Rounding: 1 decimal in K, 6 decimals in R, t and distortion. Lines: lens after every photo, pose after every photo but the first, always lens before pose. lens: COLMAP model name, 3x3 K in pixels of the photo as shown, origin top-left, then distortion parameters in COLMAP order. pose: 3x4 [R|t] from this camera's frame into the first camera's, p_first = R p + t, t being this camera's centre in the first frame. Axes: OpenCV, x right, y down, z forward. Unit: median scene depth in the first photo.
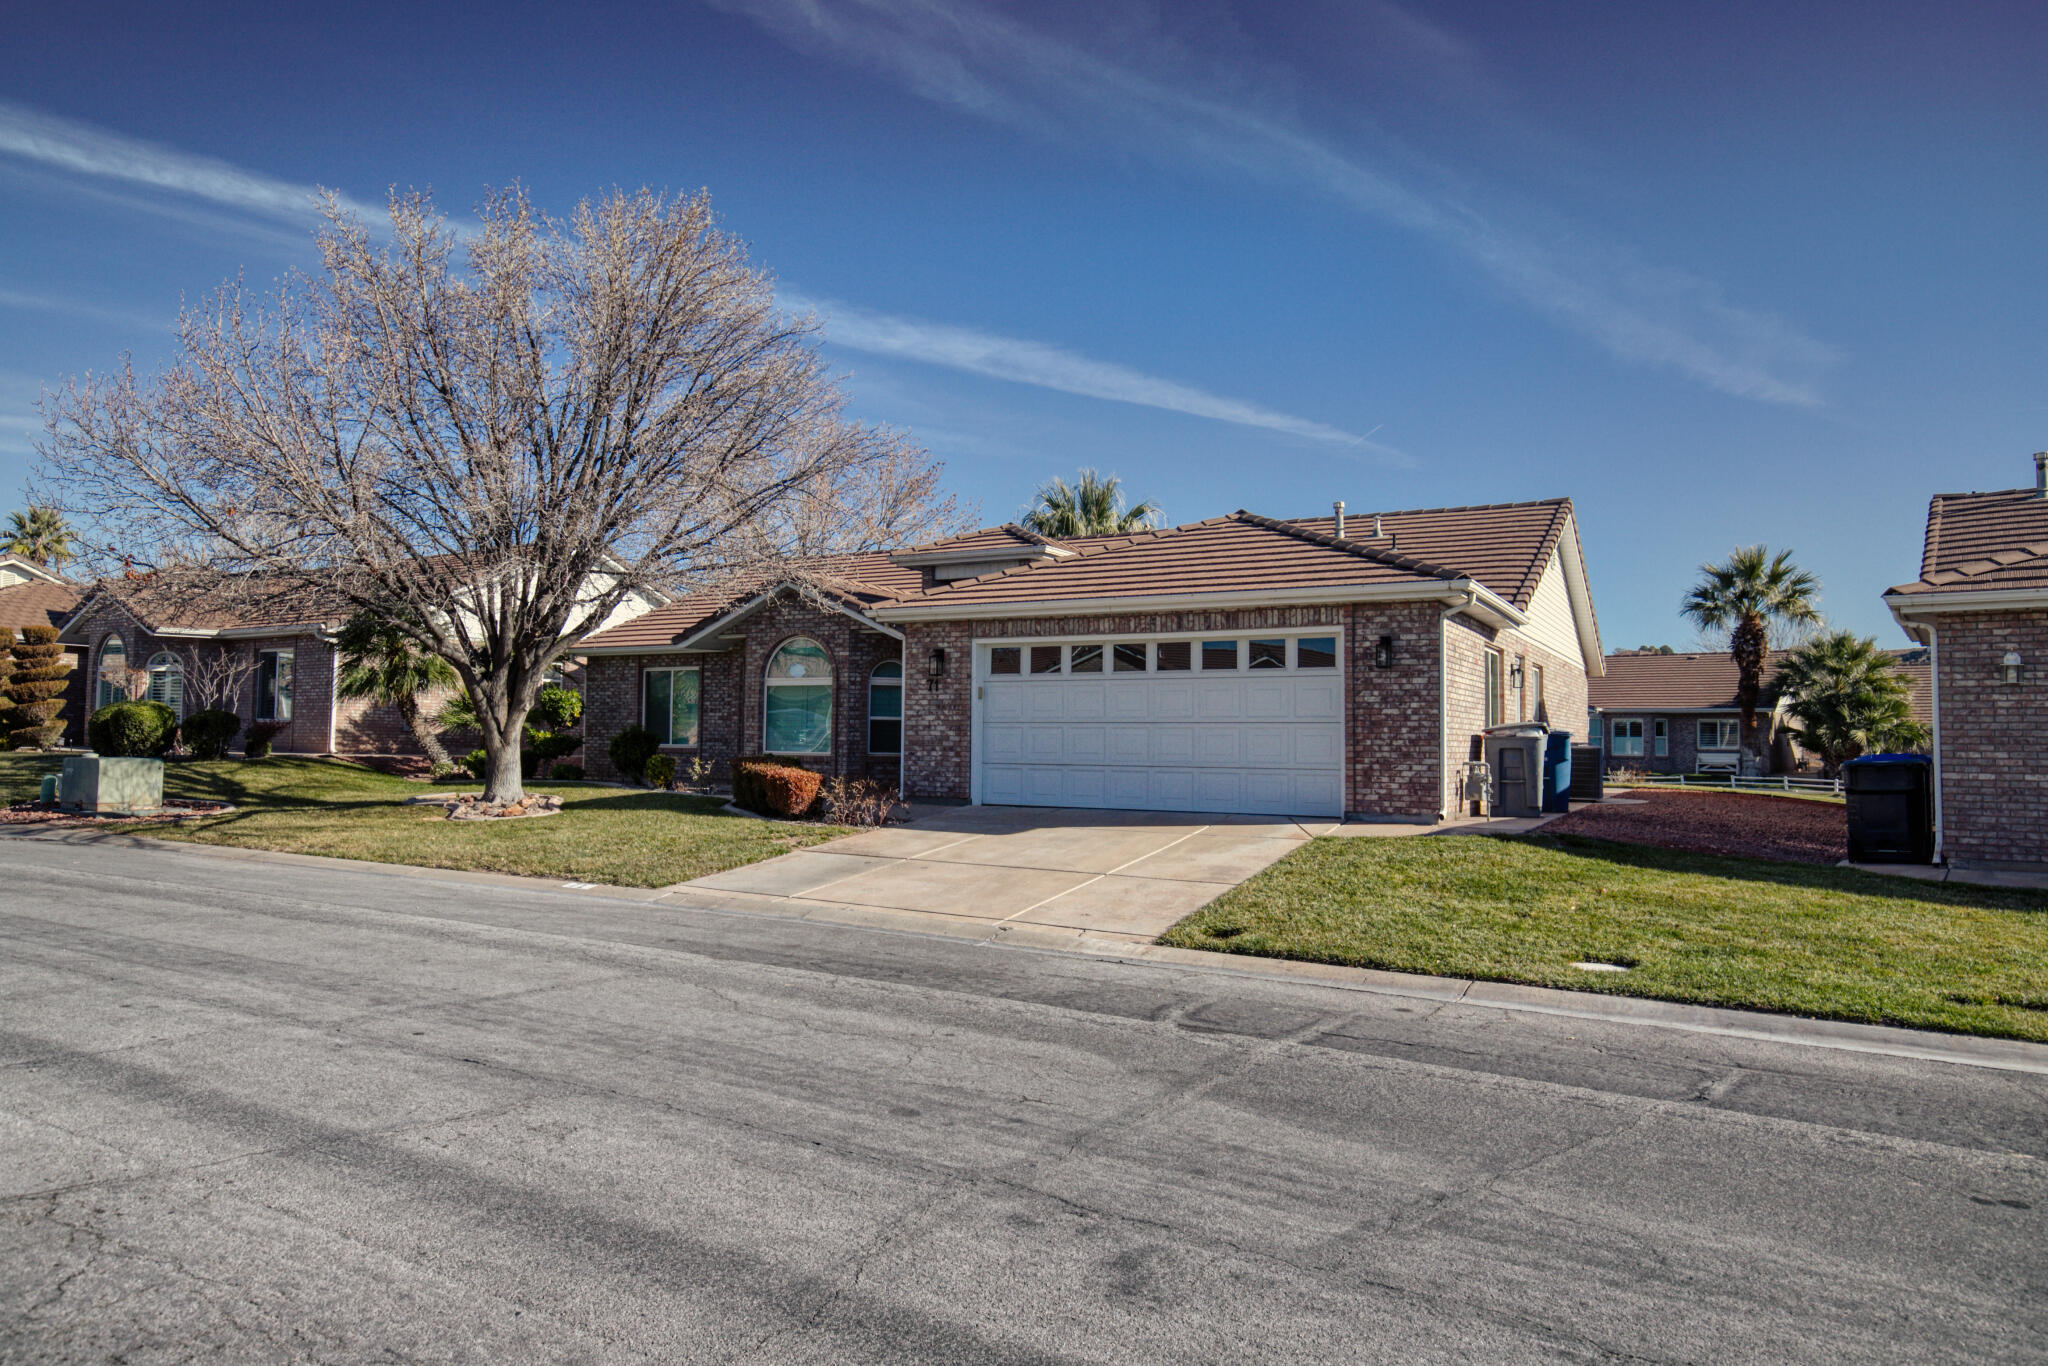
lens RADIAL K [[1307.0, 0, 1023.7], [0, 1307.0, 684.2], [0, 0, 1]] dist [0.000036, 0.000042]
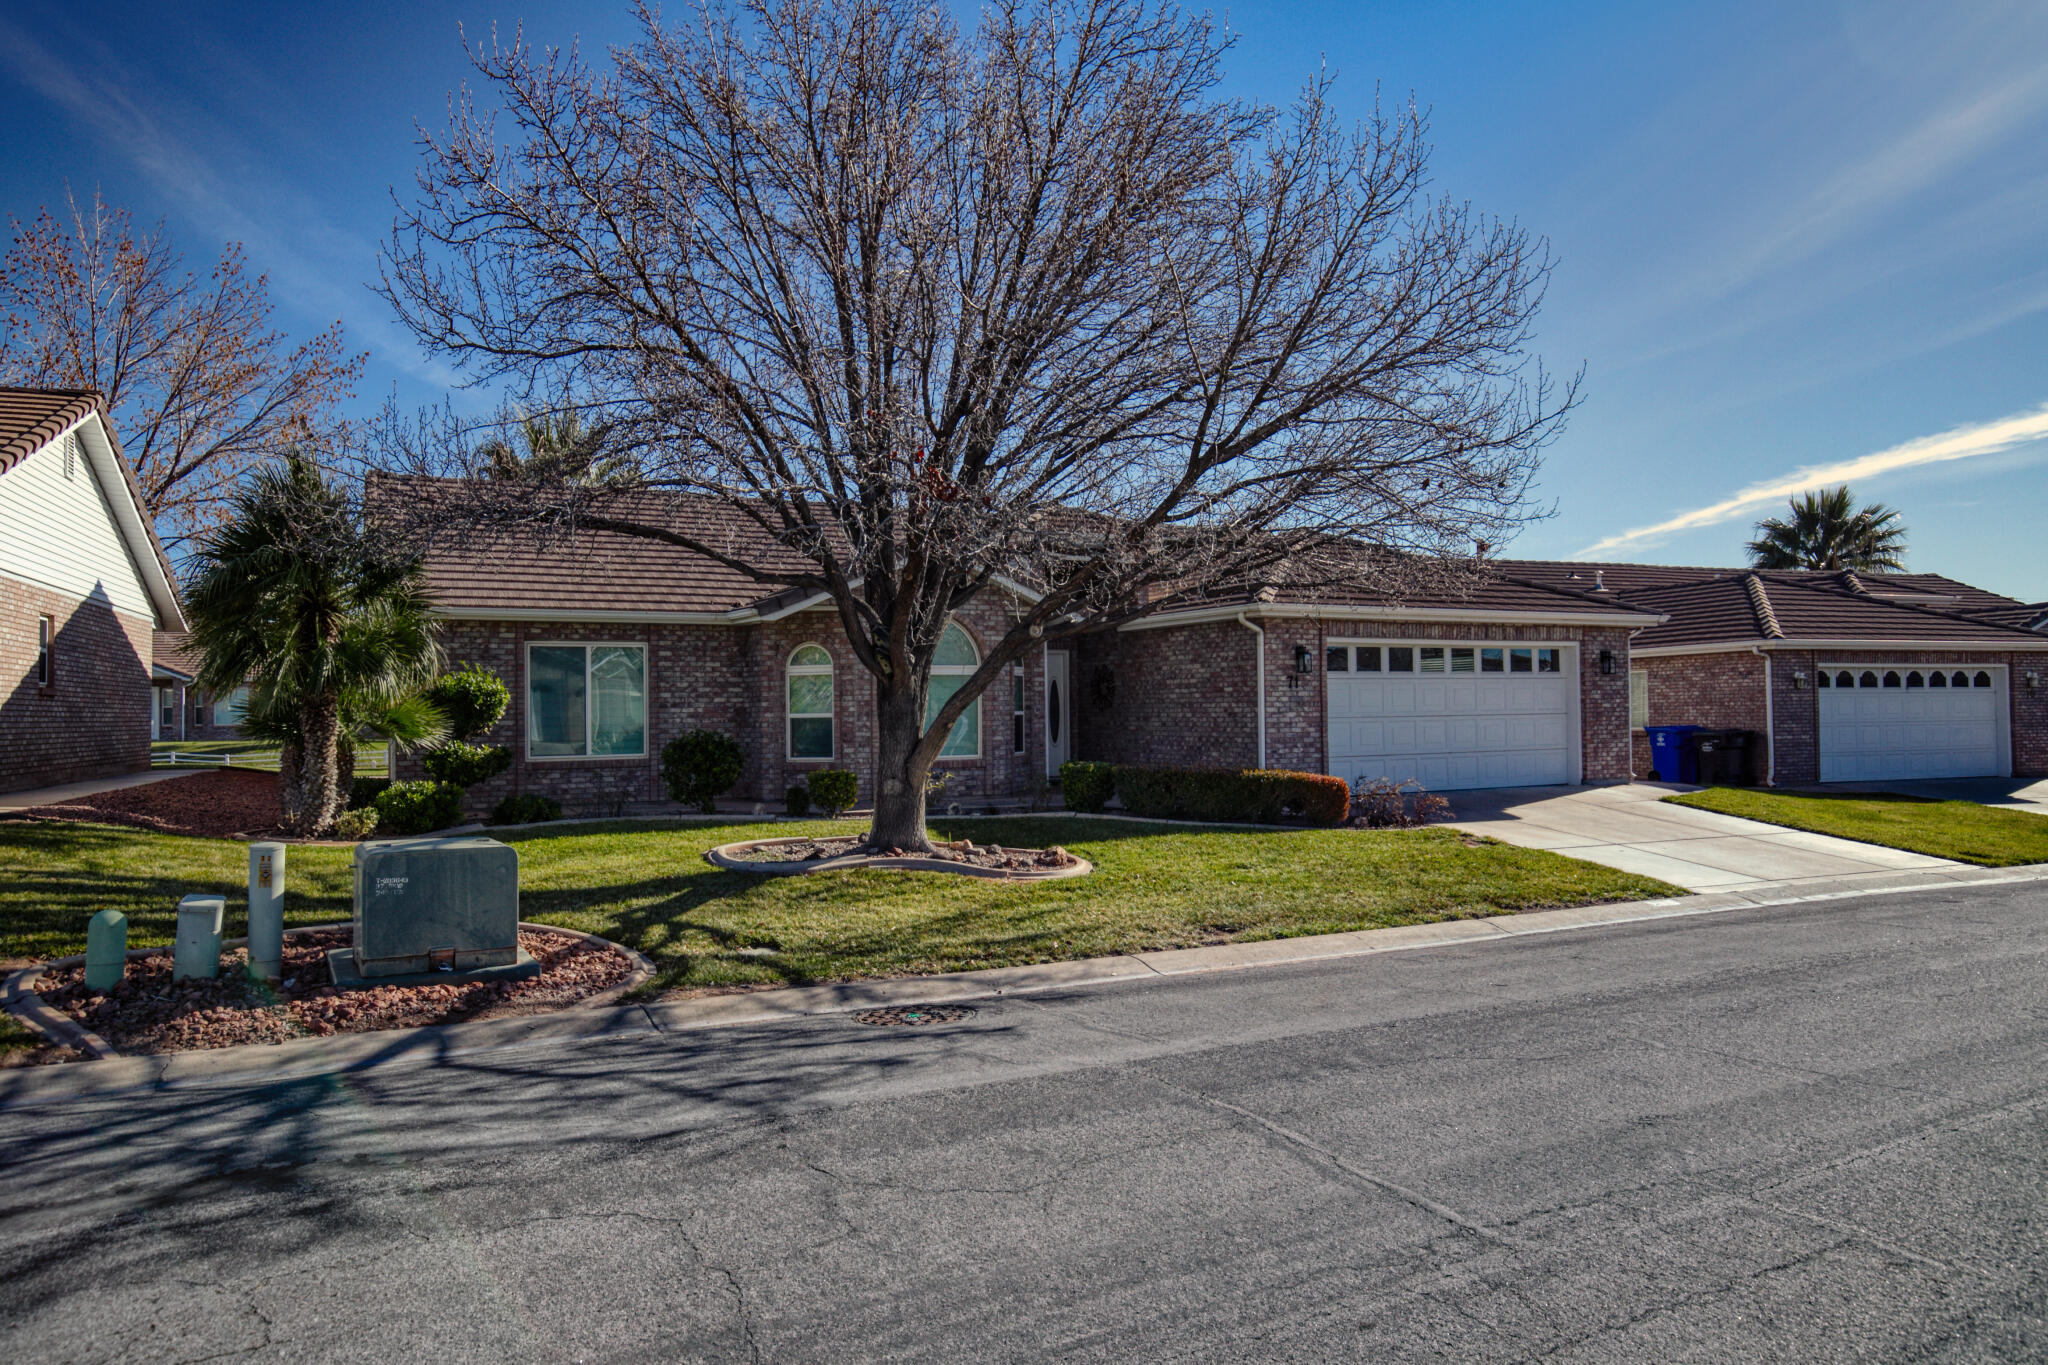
lens RADIAL K [[1307.0, 0, 1025.7], [0, 1307.0, 685.6], [0, 0, 1]] dist [0.000036, 0.000042]
pose [[0.548331, 0.009755, 0.836204, -1.051294], [-0.009165, 0.999942, -0.005656, 0.011529], [-0.836211, -0.004563, 0.548389, 0.646747]]
